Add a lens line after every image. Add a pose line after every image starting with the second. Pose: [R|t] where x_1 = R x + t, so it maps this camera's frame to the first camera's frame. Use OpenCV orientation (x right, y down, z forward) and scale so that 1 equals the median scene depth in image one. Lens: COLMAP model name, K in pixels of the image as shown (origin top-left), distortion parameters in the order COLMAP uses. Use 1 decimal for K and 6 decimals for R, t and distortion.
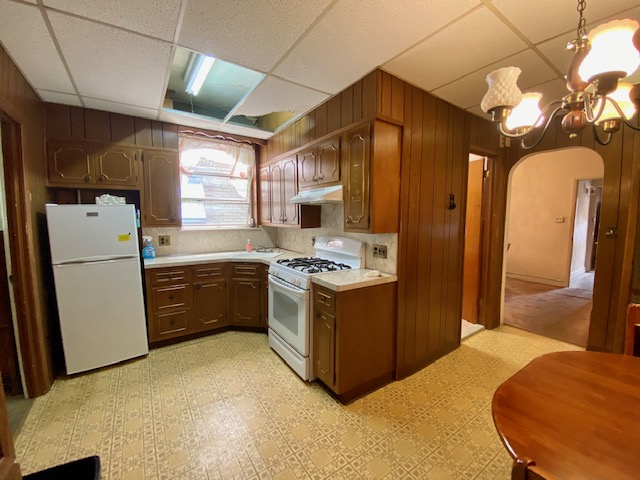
lens RADIAL K [[265.1, 0, 320.0], [0, 265.1, 240.0], [0, 0, 1]] dist [0.026043, -0.023168]
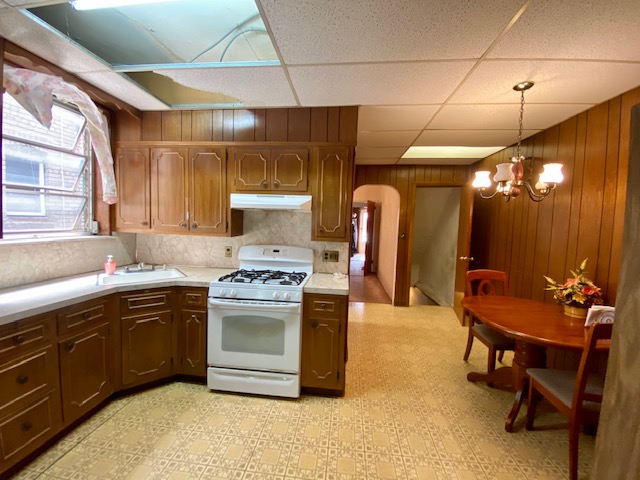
lens RADIAL K [[265.1, 0, 320.0], [0, 265.1, 240.0], [0, 0, 1]] dist [0.026043, -0.023168]
pose [[0.639588, -0.029664, 0.768145, -0.647192], [0.036629, 0.999296, 0.008092, -0.036391], [-0.767845, 0.022961, 0.640224, 0.282409]]
